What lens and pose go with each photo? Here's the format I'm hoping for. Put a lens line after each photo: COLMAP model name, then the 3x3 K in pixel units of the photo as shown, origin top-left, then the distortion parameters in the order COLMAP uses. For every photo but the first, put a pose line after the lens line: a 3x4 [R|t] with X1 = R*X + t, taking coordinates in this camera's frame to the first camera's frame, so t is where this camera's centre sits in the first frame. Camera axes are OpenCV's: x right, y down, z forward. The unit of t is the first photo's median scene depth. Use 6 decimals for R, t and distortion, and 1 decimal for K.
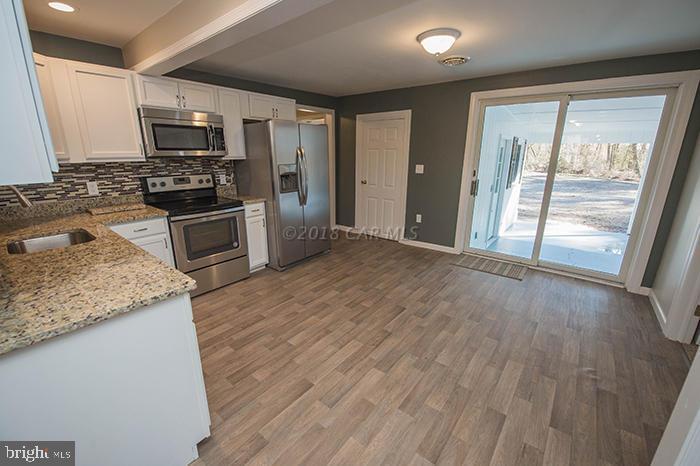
lens RADIAL K [[296.3, 0, 350.5], [0, 296.3, 231.3], [0, 0, 1]] dist [-0.003160, -0.000666]
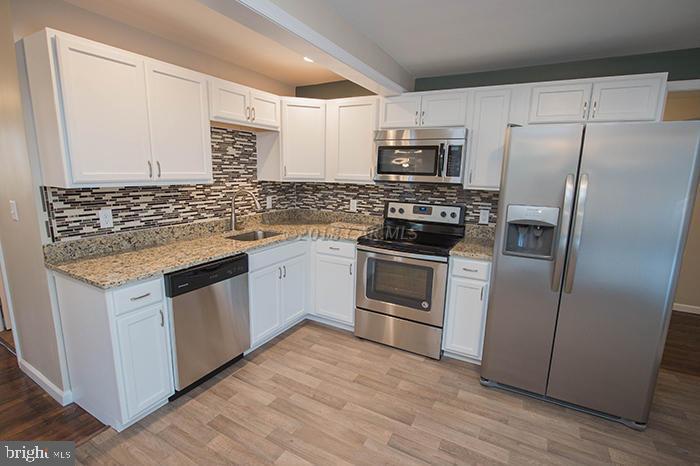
lens RADIAL K [[334.0, 0, 348.2], [0, 334.0, 234.3], [0, 0, 1]] dist [-0.006812, -0.000827]
pose [[0.171532, 0.190378, -0.966609, 0.349915], [-0.282857, 0.949359, 0.136785, -0.188373], [0.943699, 0.249949, 0.216695, 0.654923]]
